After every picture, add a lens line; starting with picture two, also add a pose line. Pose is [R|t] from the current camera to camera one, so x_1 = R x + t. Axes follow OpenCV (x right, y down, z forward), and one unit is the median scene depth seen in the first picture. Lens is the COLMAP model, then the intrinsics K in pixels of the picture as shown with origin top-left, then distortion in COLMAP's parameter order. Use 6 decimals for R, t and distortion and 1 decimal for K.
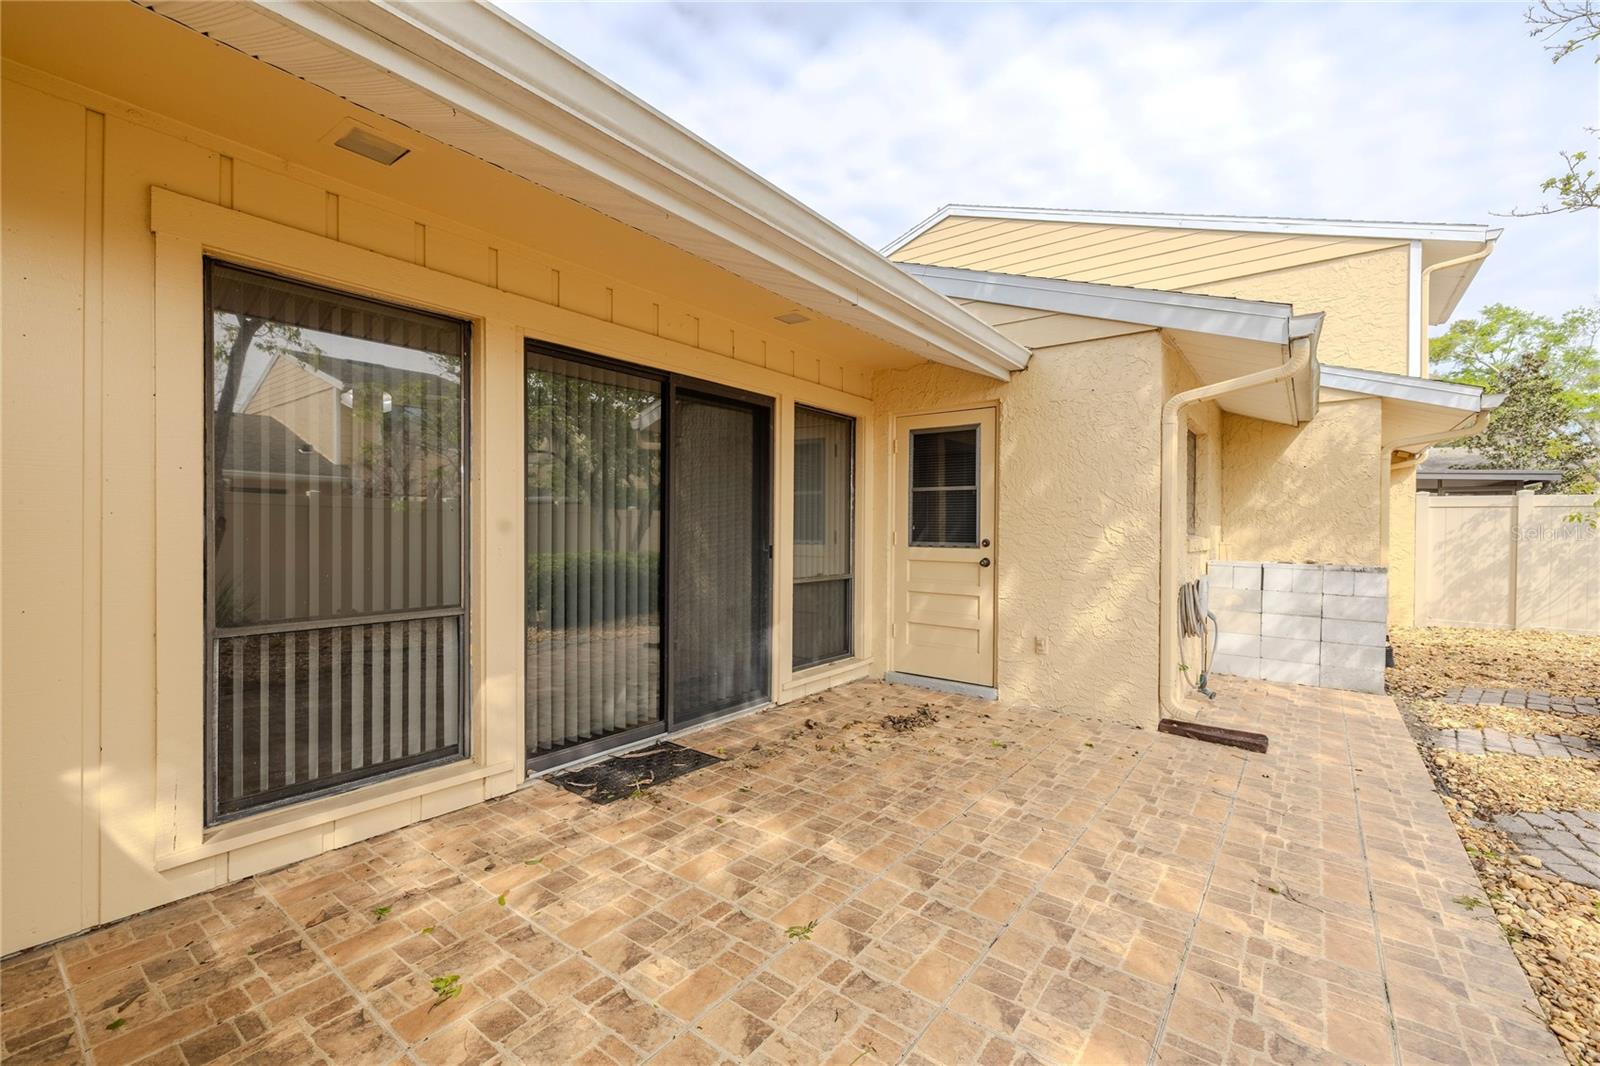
lens RADIAL K [[668.7, 0, 797.3], [0, 668.7, 531.0], [0, 0, 1]] dist [-0.000658, -0.000162]
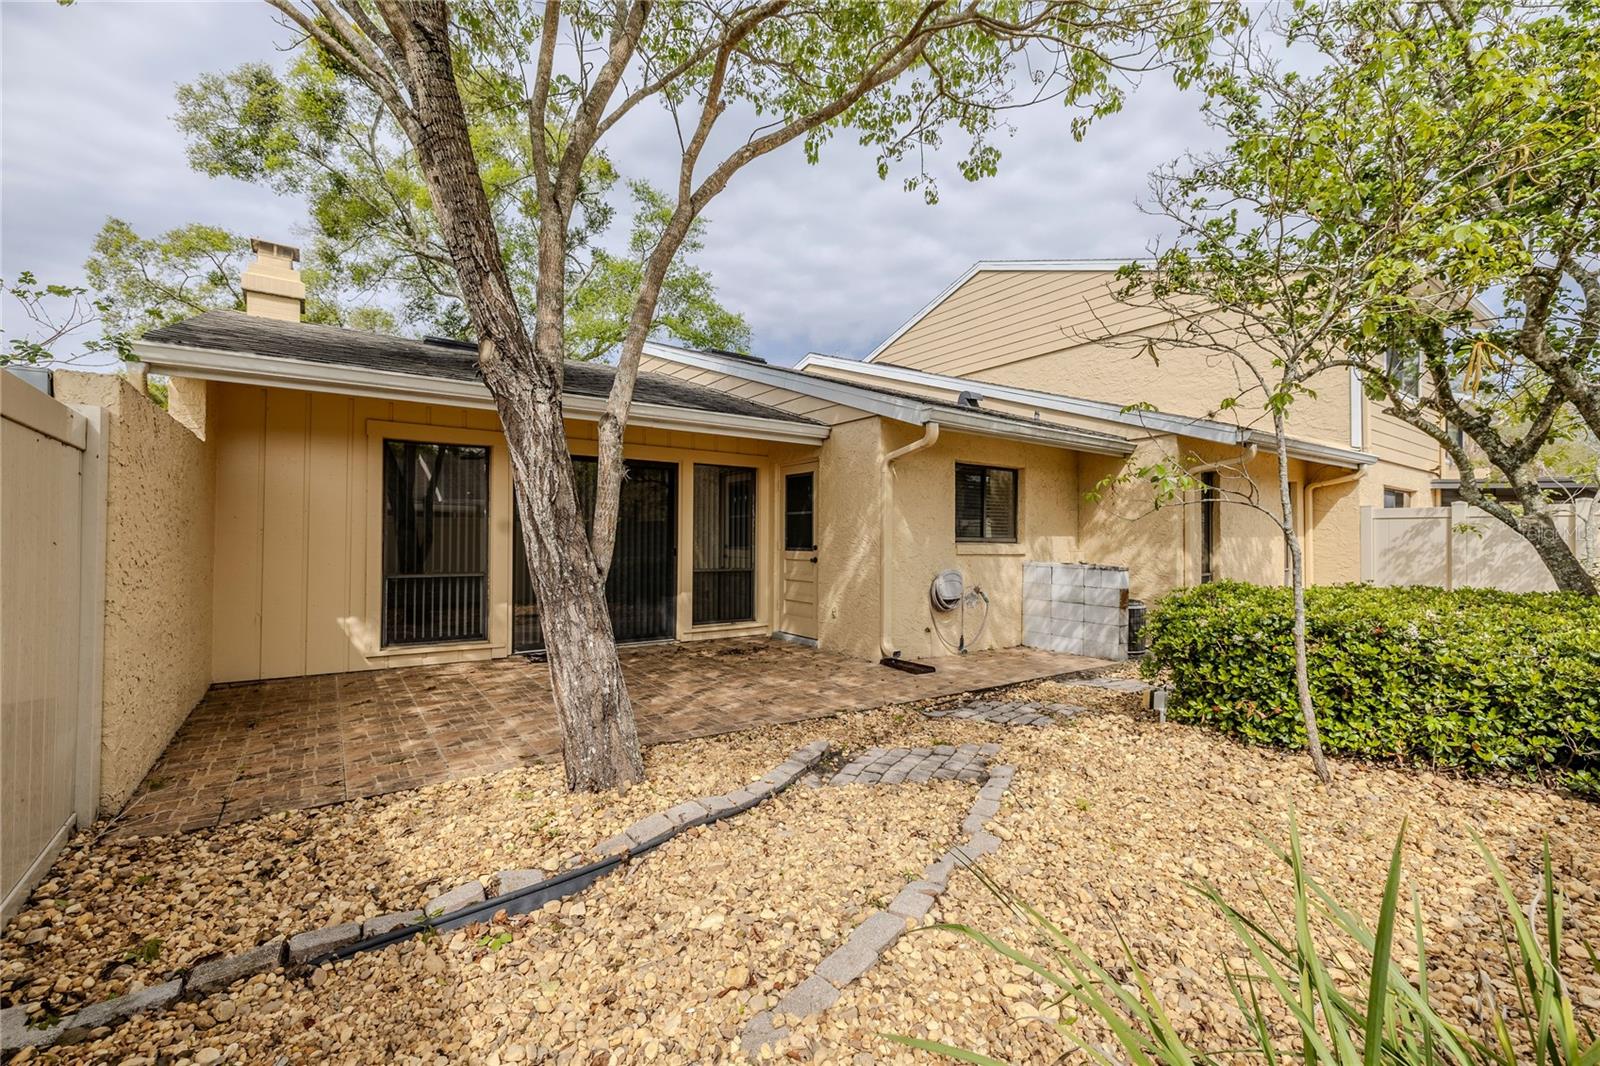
lens RADIAL K [[668.7, 0, 804.0], [0, 668.7, 534.1], [0, 0, 1]] dist [-0.000658, -0.000162]
pose [[0.955942, -0.003523, -0.293536, 0.723225], [-0.000748, 0.999896, -0.014435, 0.008961], [0.293556, 0.014019, 0.955839, -0.513802]]
